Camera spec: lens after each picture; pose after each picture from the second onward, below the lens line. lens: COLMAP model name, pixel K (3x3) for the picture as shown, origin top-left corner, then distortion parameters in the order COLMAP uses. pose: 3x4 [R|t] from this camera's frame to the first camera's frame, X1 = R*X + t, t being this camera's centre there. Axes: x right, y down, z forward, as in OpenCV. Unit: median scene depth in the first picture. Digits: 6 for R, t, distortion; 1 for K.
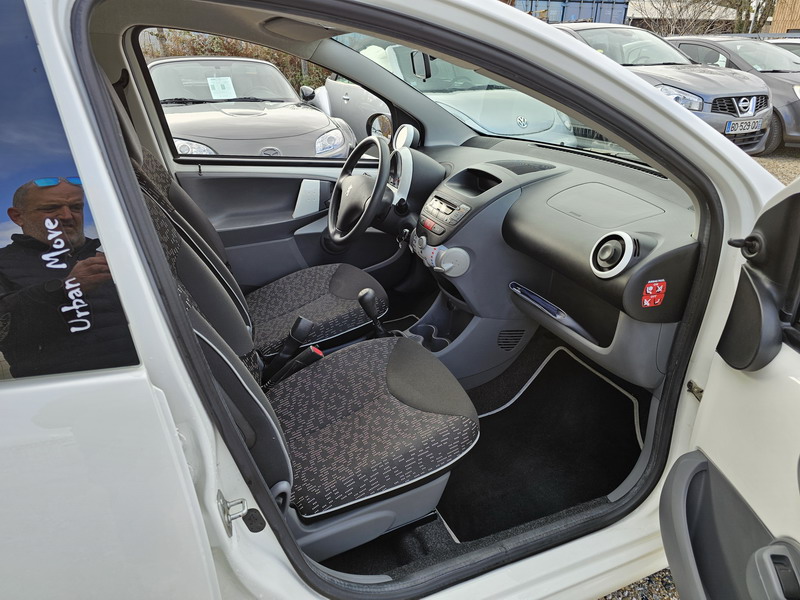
lens RADIAL K [[536.9, 0, 402.3], [0, 536.9, 302.5], [0, 0, 1]] dist [0.036176, -0.021353]
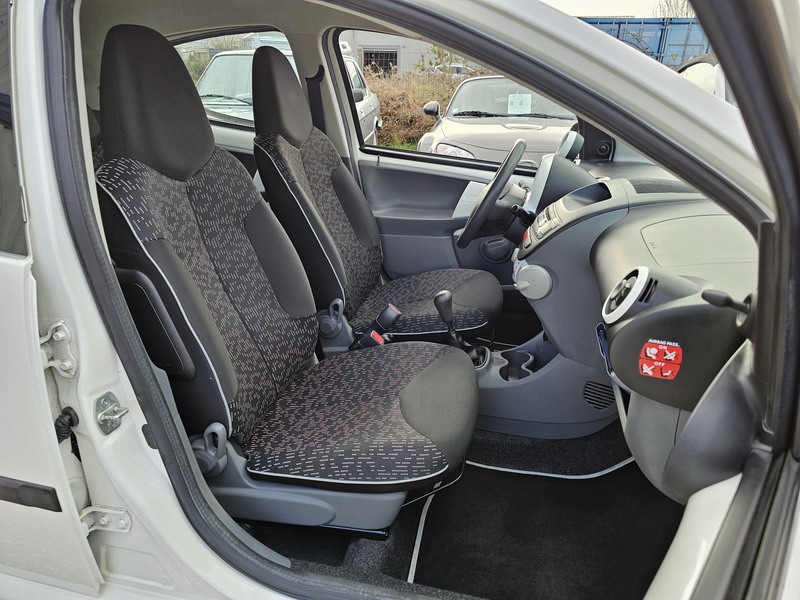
lens RADIAL K [[536.9, 0, 413.7], [0, 536.9, 295.6], [0, 0, 1]] dist [0.036176, -0.021353]
pose [[0.822867, 0.226062, -0.521331, 0.395648], [-0.254170, 0.966990, 0.018130, -0.020630], [0.508221, 0.117588, 0.853162, 0.166157]]
